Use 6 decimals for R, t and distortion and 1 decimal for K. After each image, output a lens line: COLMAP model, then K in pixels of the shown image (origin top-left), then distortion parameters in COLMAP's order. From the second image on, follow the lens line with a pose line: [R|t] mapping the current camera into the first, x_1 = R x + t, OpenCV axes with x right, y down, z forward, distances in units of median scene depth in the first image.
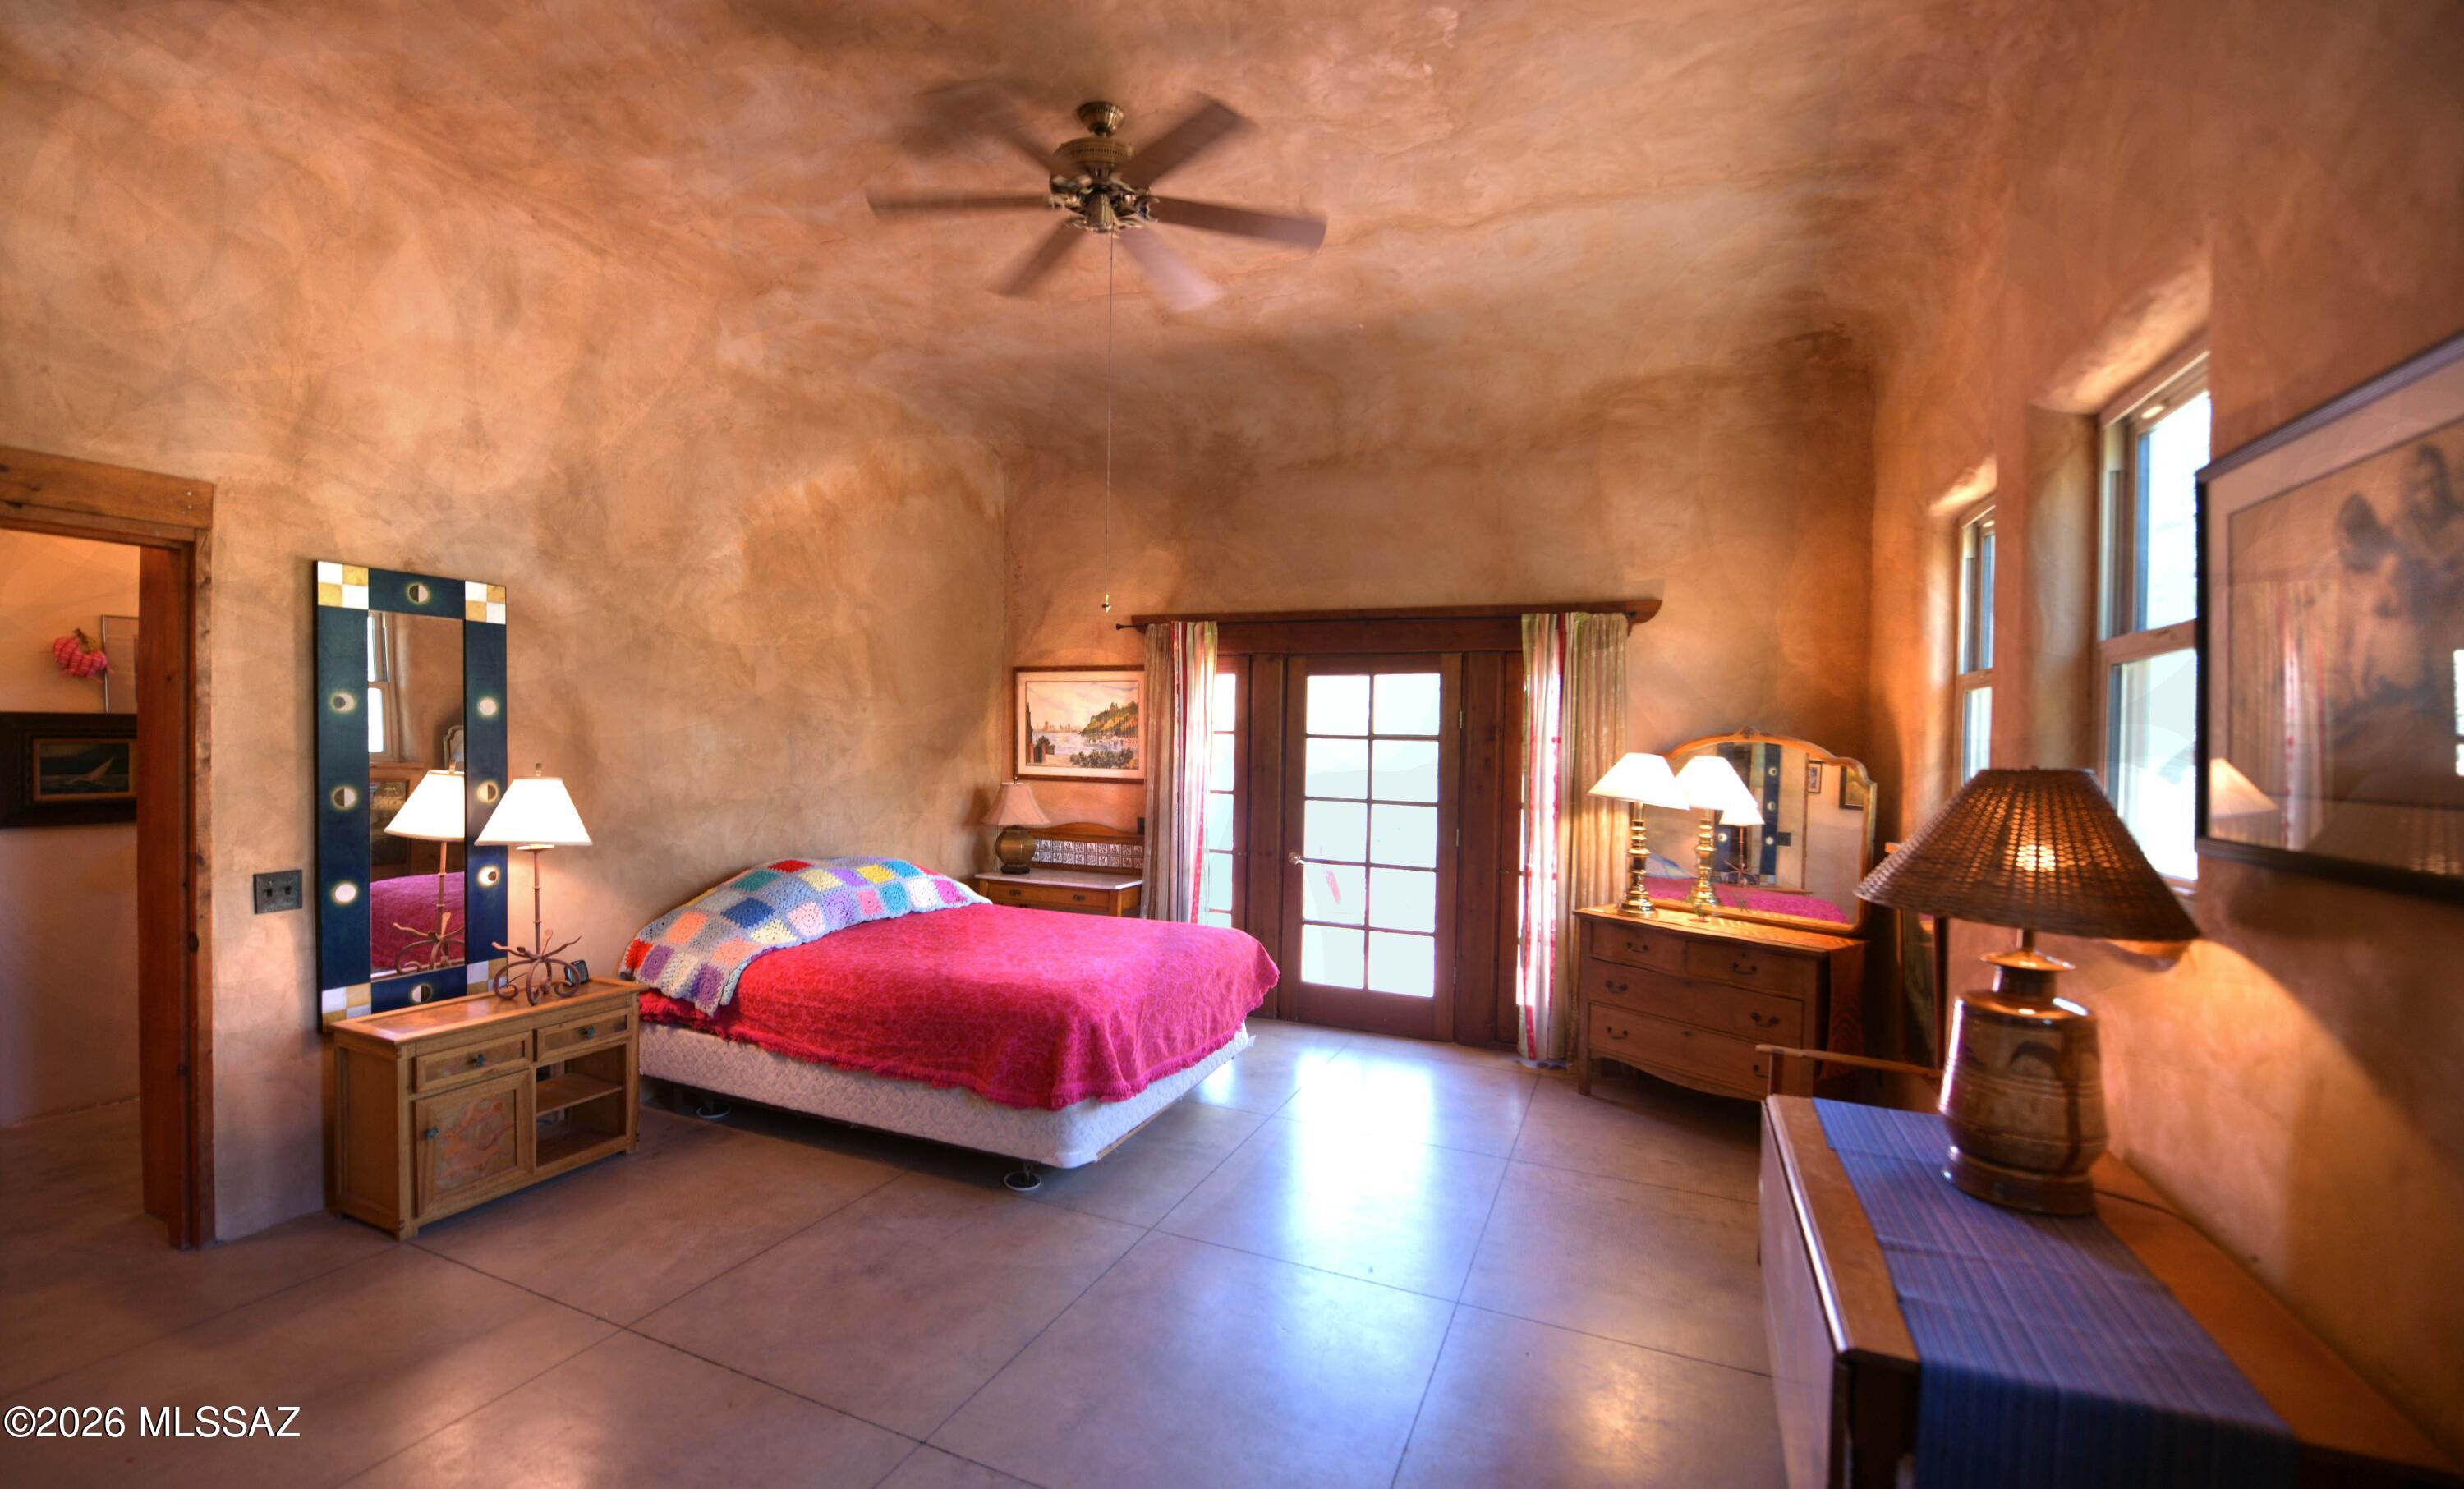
lens RADIAL K [[778.4, 0, 1232.0], [0, 778.4, 744.5], [0, 0, 1]] dist [-0.000164, -0.000011]
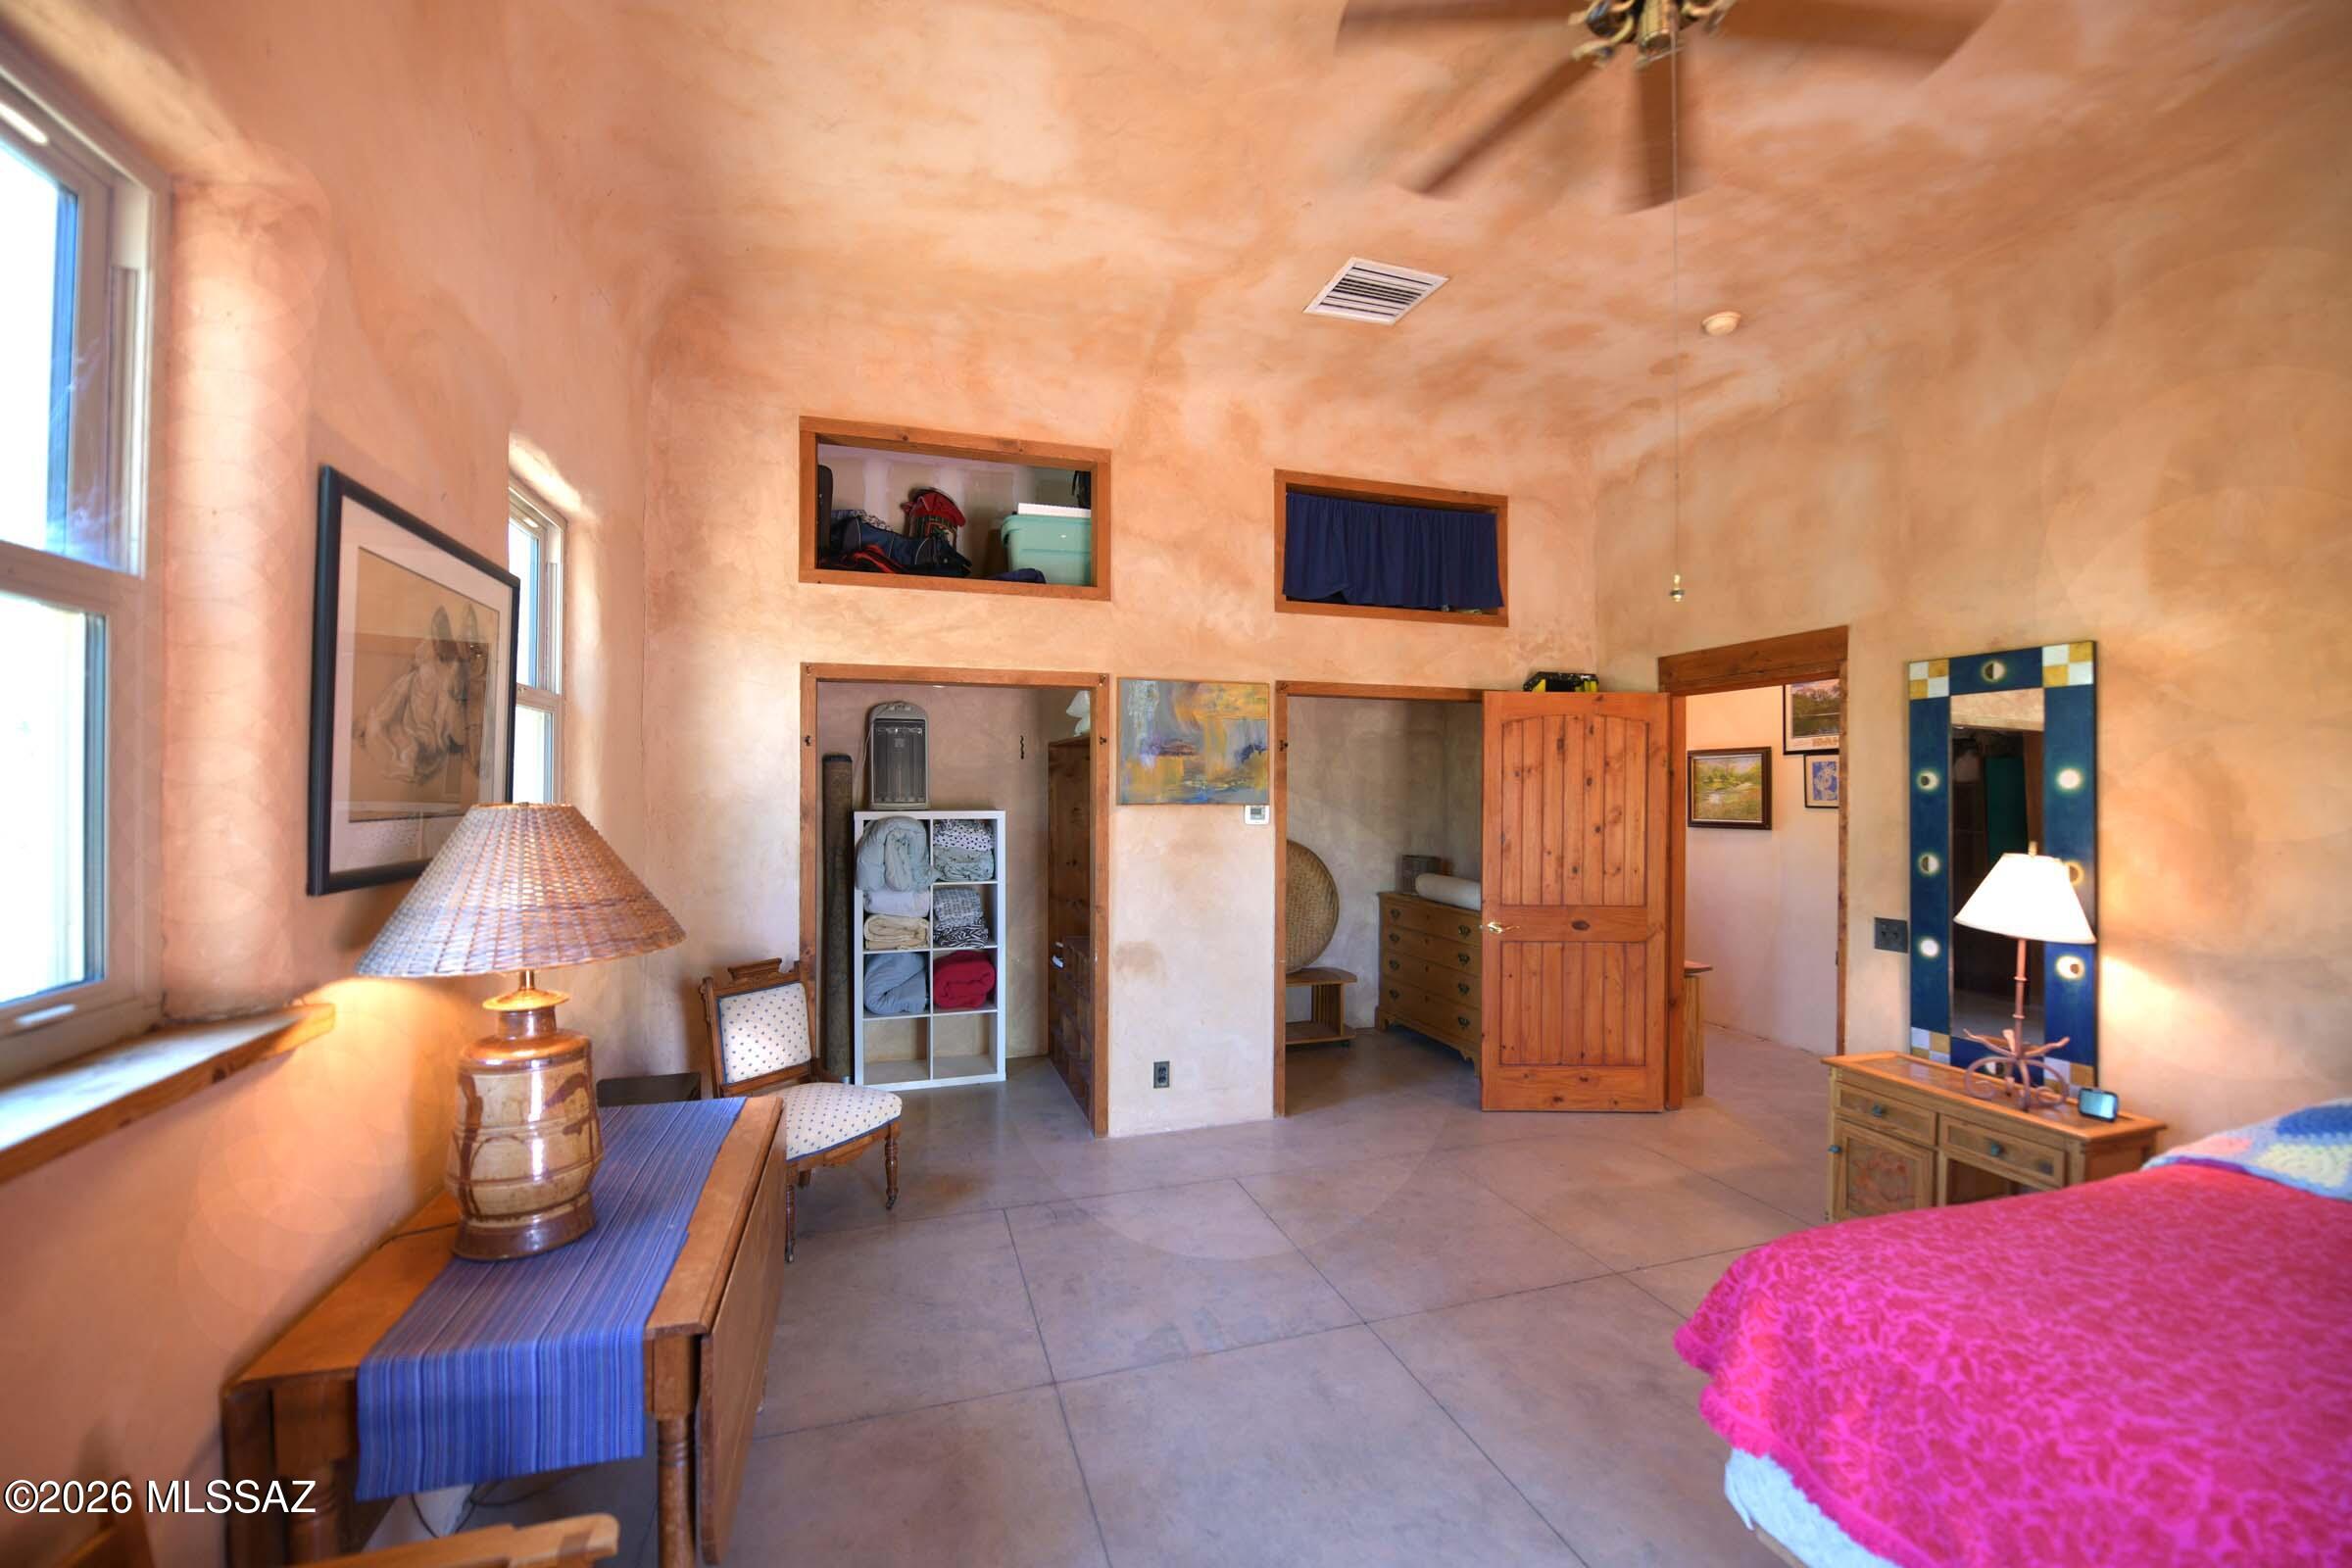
lens RADIAL K [[939.8, 0, 1176.0], [0, 939.8, 784.0], [0, 0, 1]] dist [0.000074, 0.000001]
pose [[-0.680445, -0.030979, -0.732144, 0.588147], [-0.025662, 0.999501, -0.018442, 0.004673], [0.732350, 0.006240, -0.680900, 1.058285]]
